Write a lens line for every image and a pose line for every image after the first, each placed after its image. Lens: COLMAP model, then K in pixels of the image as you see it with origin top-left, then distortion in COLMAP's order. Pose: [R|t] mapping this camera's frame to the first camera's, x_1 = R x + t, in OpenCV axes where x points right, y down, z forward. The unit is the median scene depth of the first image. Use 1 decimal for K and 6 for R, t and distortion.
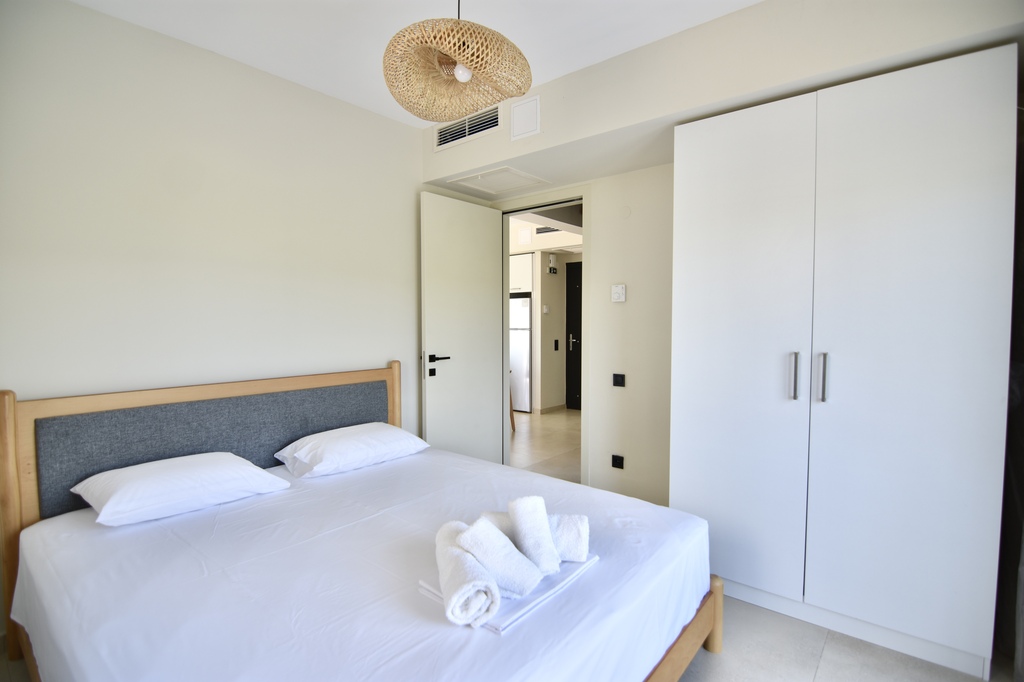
lens RADIAL K [[490.9, 0, 503.5], [0, 490.9, 341.5], [0, 0, 1]] dist [-0.004429, -0.012959]
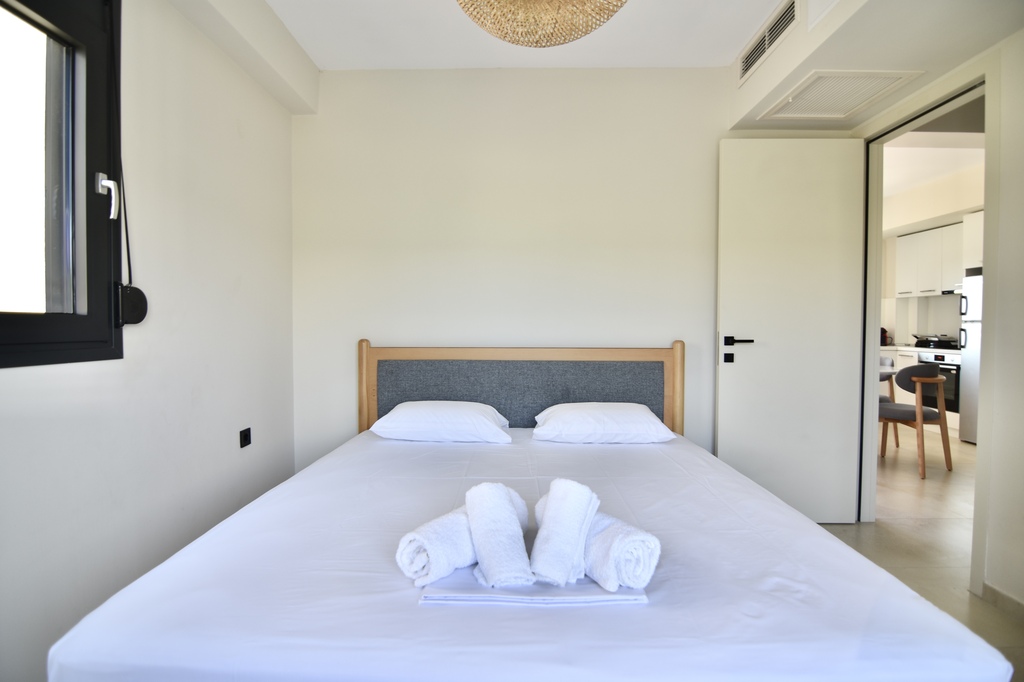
lens RADIAL K [[490.9, 0, 503.5], [0, 490.9, 341.5], [0, 0, 1]] dist [-0.004429, -0.012959]
pose [[0.627119, 0.027977, -0.778421, 0.347135], [-0.036458, 0.999314, 0.006544, 0.059730], [0.778069, 0.024276, 0.627709, 0.262232]]
